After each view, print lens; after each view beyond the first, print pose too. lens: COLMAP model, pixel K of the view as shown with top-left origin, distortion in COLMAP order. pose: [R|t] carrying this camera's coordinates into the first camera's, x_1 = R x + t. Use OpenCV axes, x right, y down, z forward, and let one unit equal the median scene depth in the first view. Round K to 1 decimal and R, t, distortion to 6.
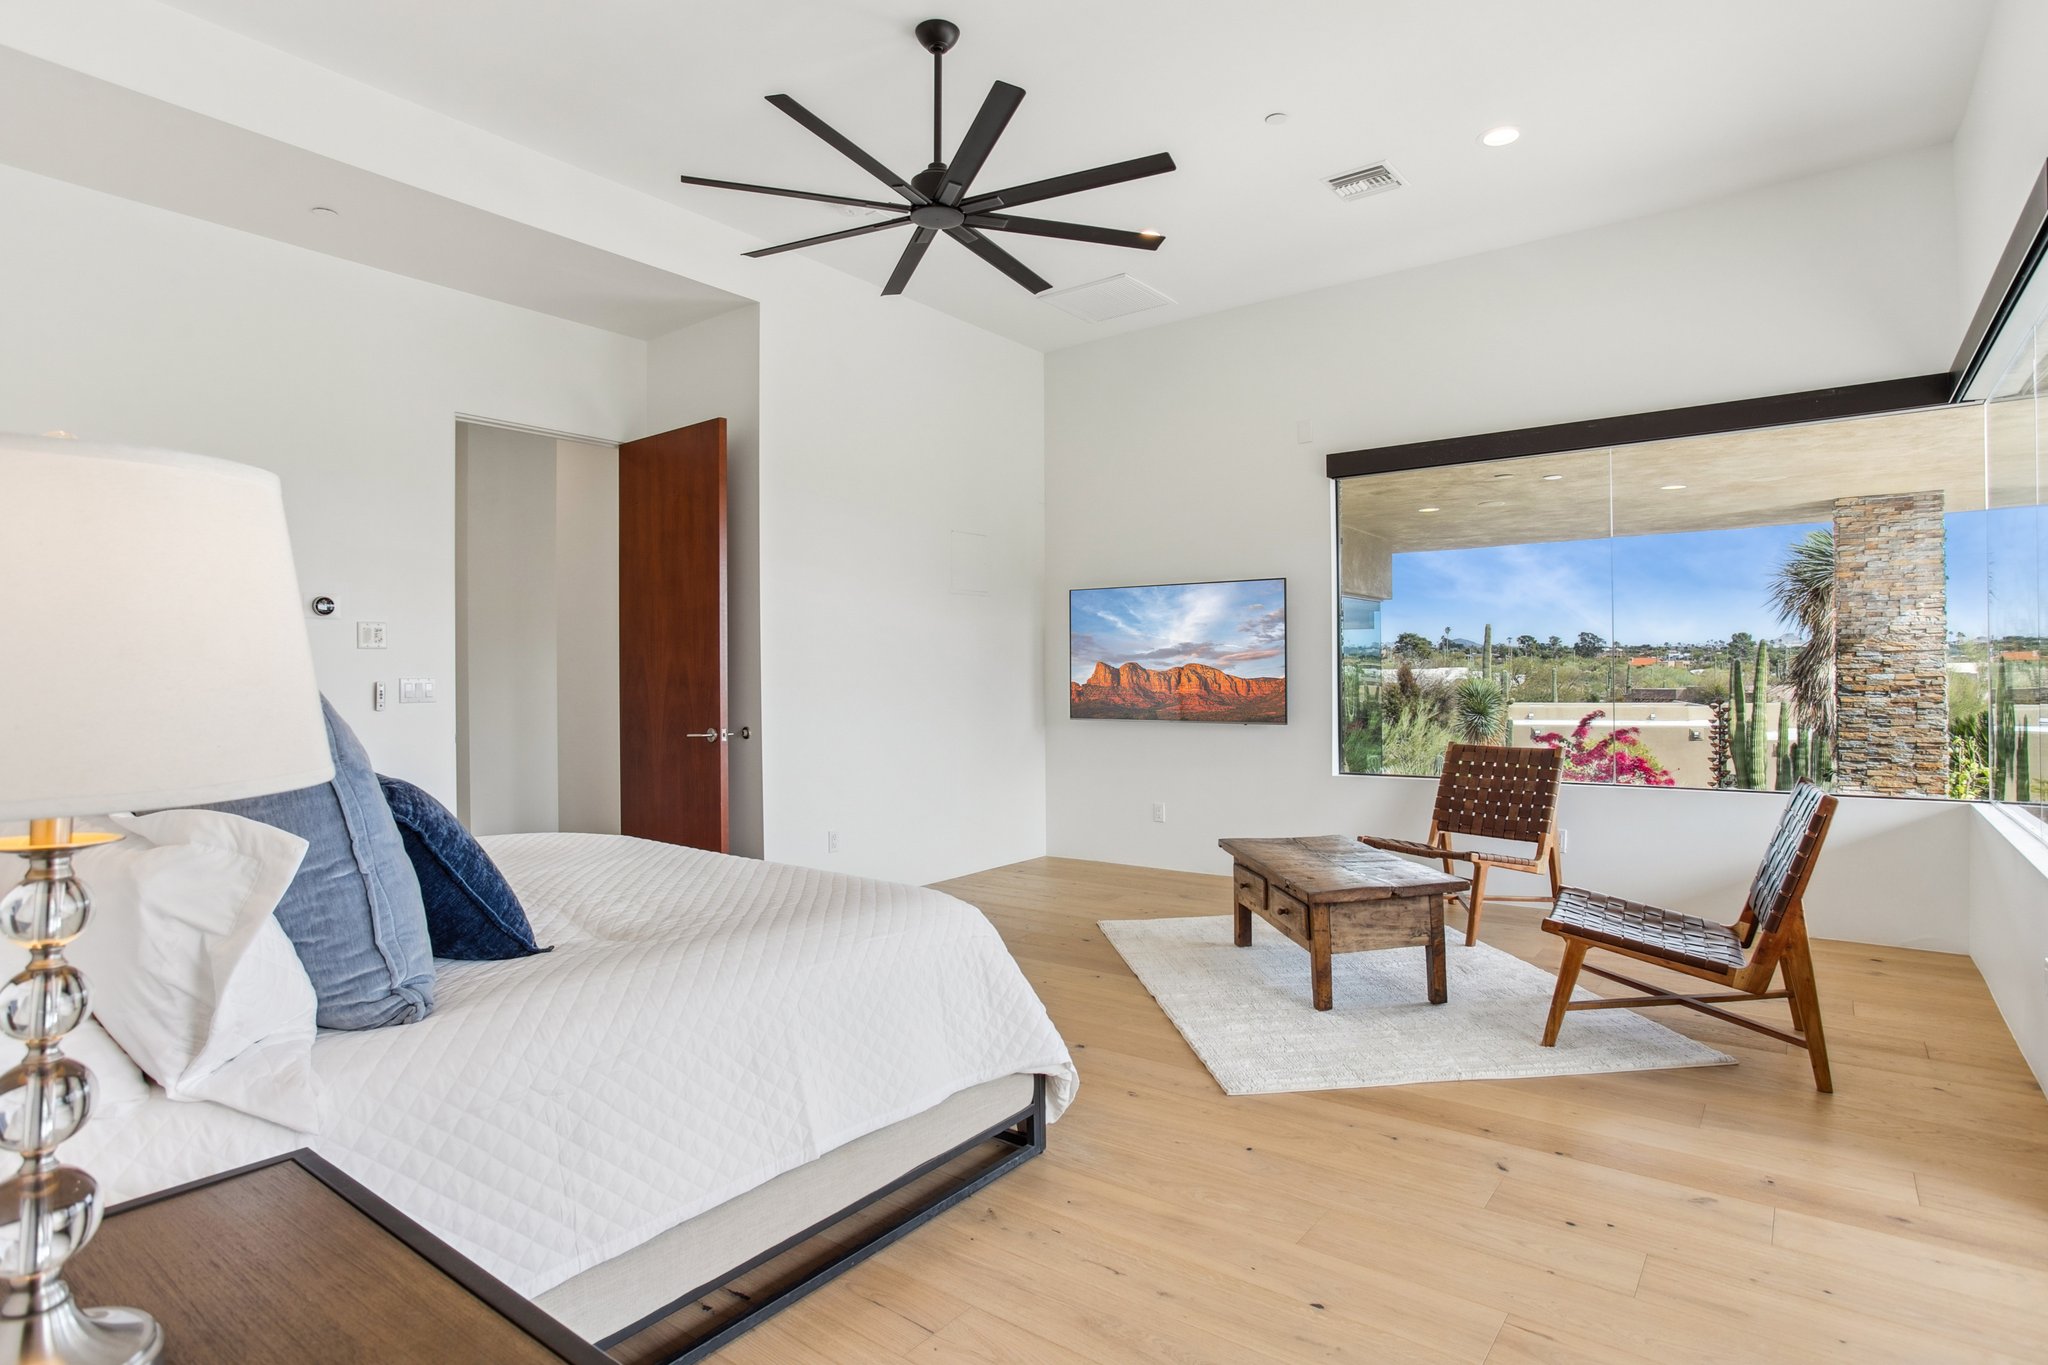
lens RADIAL K [[1074.9, 0, 1024.0], [0, 1074.9, 682.5], [0, 0, 1]] dist [-0.001709, -0.000490]
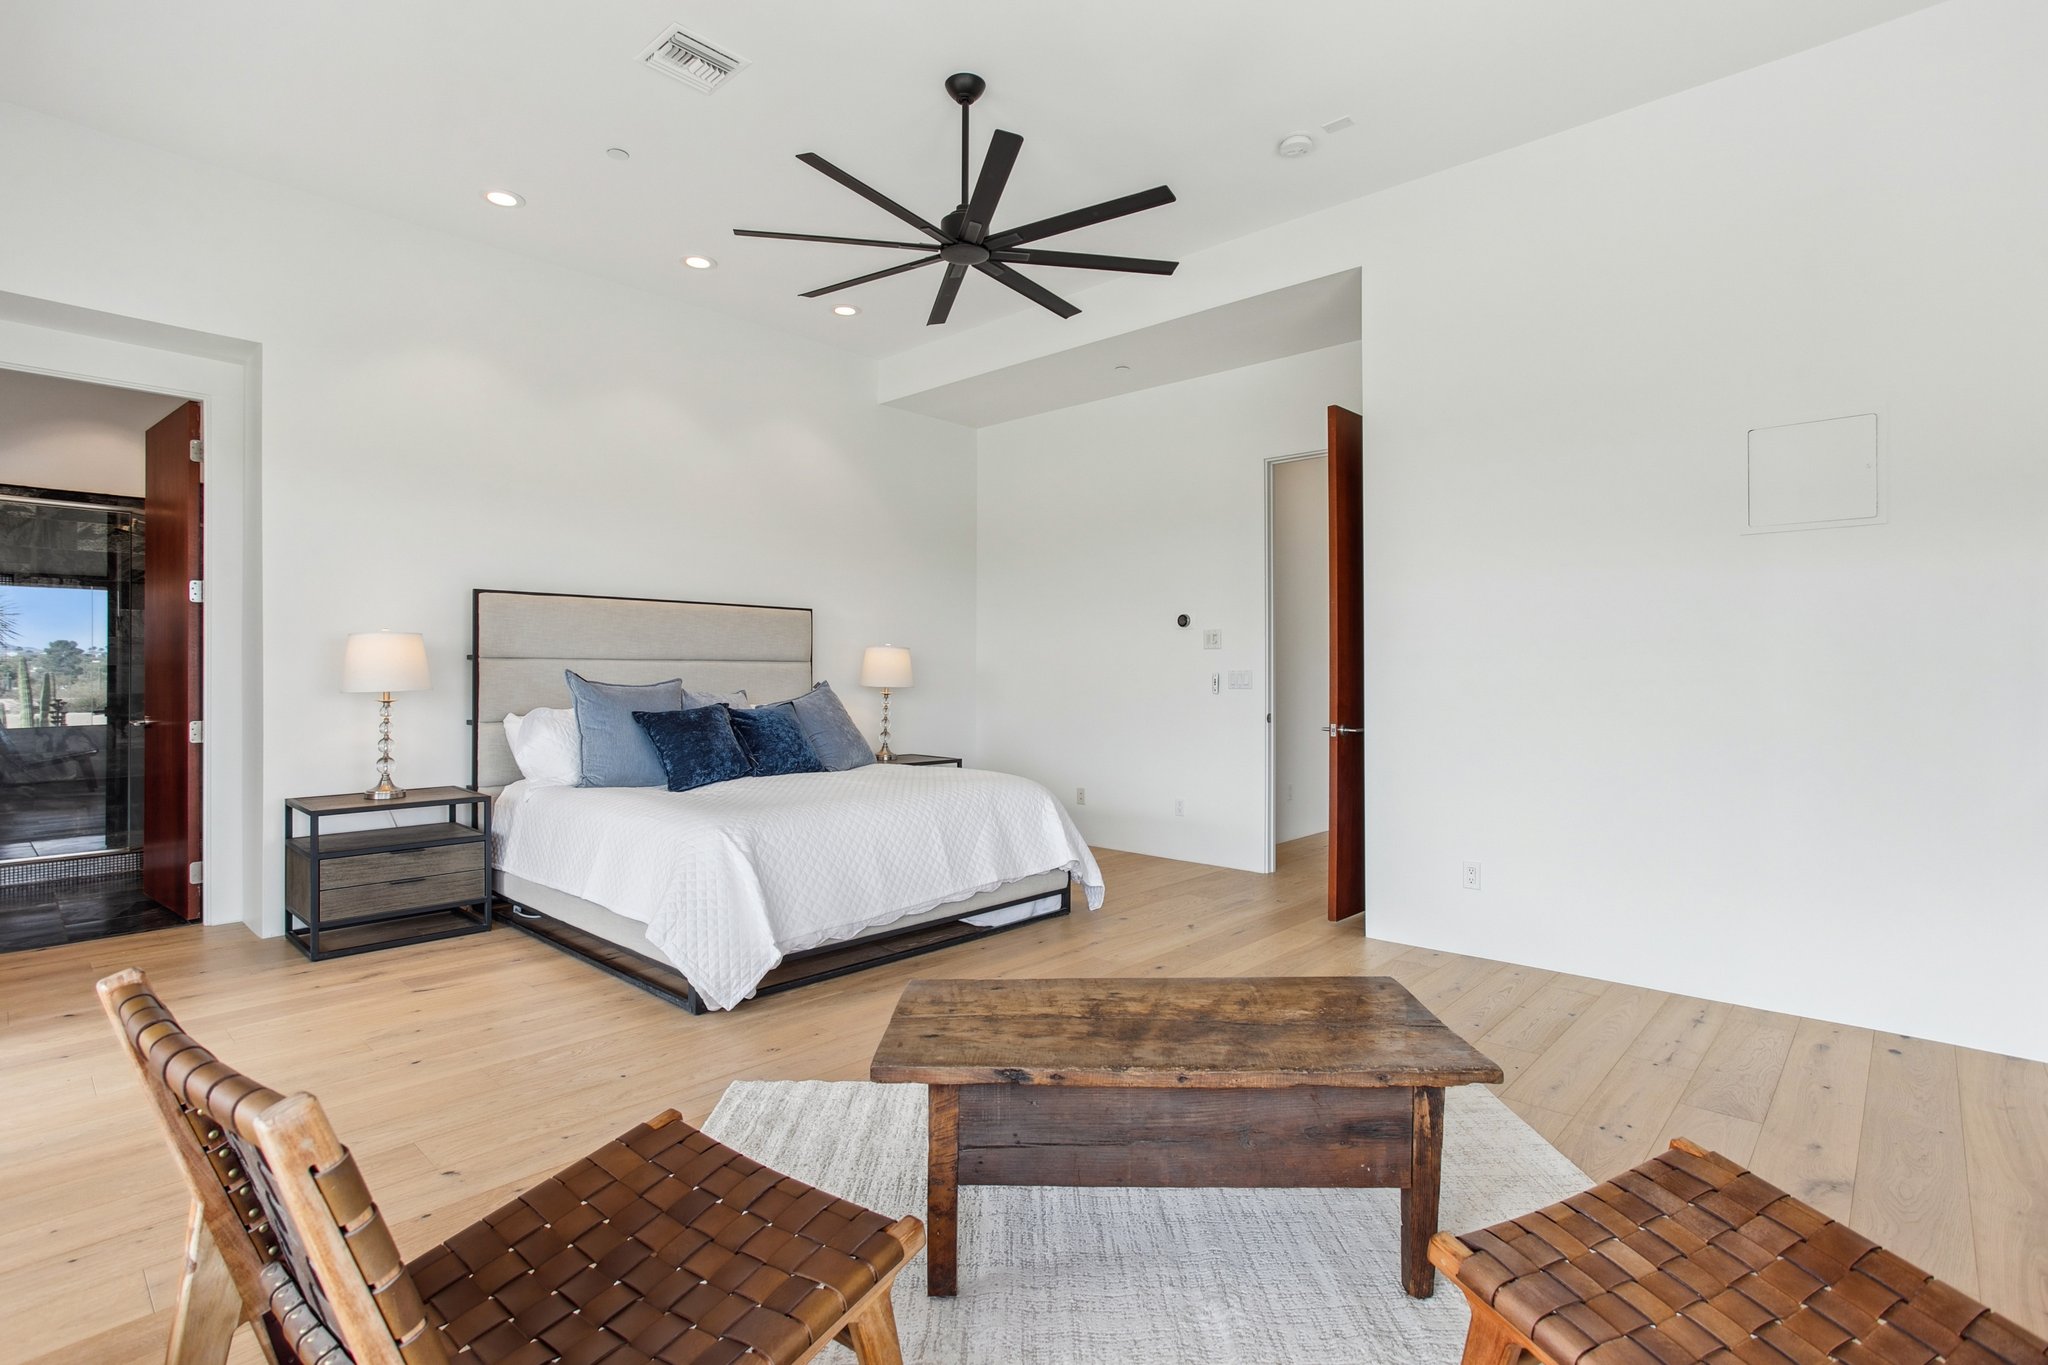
lens RADIAL K [[987.1, 0, 1014.3], [0, 987.1, 673.1], [0, 0, 1]] dist [-0.056972, 0.032760]
pose [[-0.108994, 0.007761, -0.994012, 0.918890], [-0.011519, 0.999893, 0.009070, -0.010893], [0.993976, 0.012438, -0.108893, 1.173102]]
